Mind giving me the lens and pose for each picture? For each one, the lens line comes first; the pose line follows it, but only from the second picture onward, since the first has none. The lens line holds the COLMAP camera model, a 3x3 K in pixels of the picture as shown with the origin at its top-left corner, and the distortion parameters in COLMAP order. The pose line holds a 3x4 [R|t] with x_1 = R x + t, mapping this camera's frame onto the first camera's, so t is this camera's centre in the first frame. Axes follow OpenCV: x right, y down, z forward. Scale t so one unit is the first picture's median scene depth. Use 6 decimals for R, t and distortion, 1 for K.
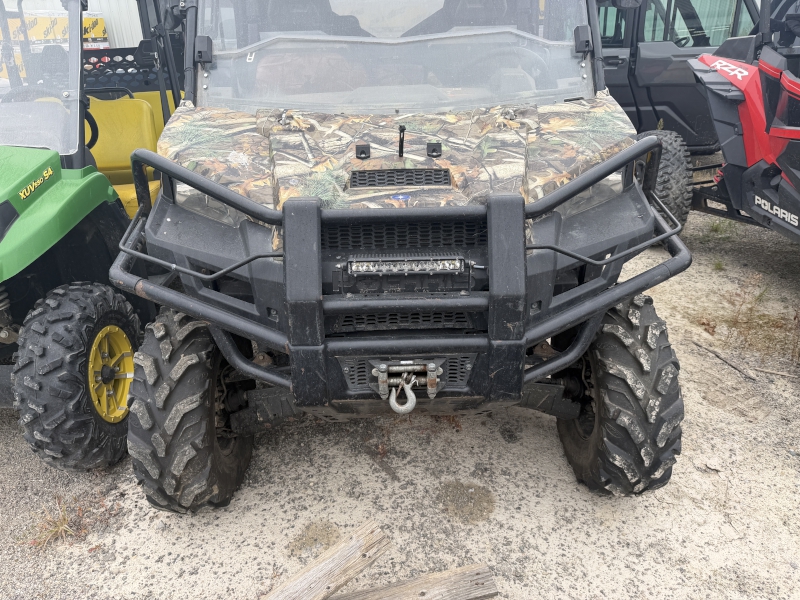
lens RADIAL K [[596.7, 0, 398.6], [0, 596.7, 274.7], [0, 0, 1]] dist [0.099674, -0.170445]
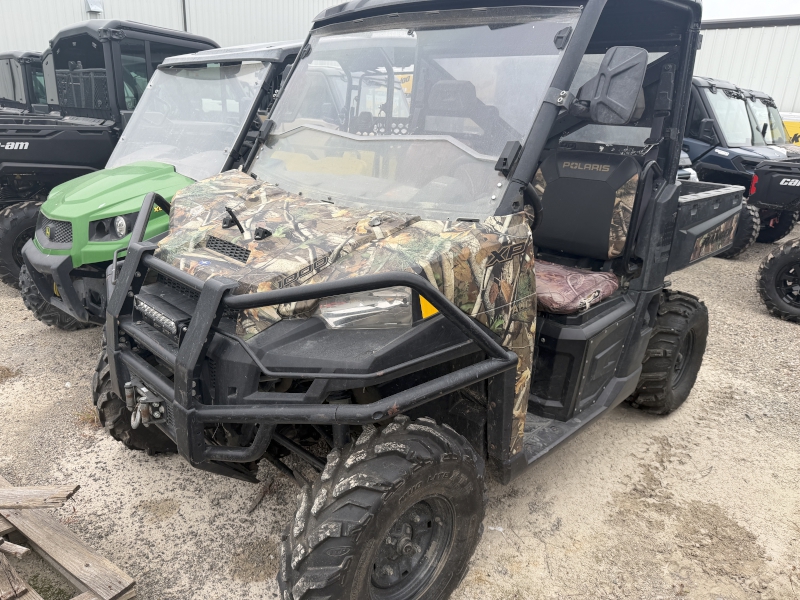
lens RADIAL K [[596.7, 0, 398.6], [0, 596.7, 274.7], [0, 0, 1]] dist [0.099674, -0.170445]
pose [[0.672063, 0.254839, -0.695262, 1.044778], [-0.314685, 0.948205, 0.043367, -0.264041], [0.670302, 0.189643, 0.717447, 0.366626]]
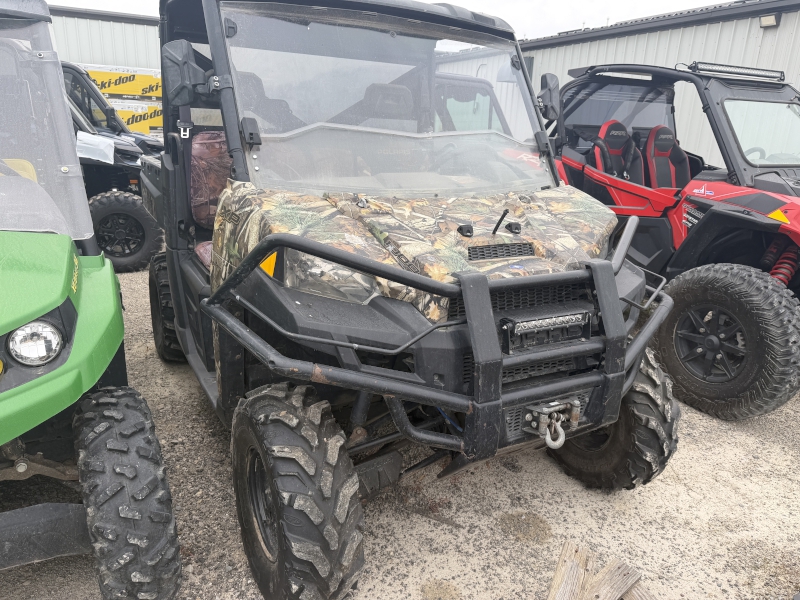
lens RADIAL K [[596.7, 0, 398.6], [0, 596.7, 274.7], [0, 0, 1]] dist [0.099674, -0.170445]
pose [[0.867737, -0.055958, 0.493864, -0.751031], [0.110564, 0.990477, -0.082037, -0.039290], [-0.484571, 0.125790, 0.865660, 0.069436]]
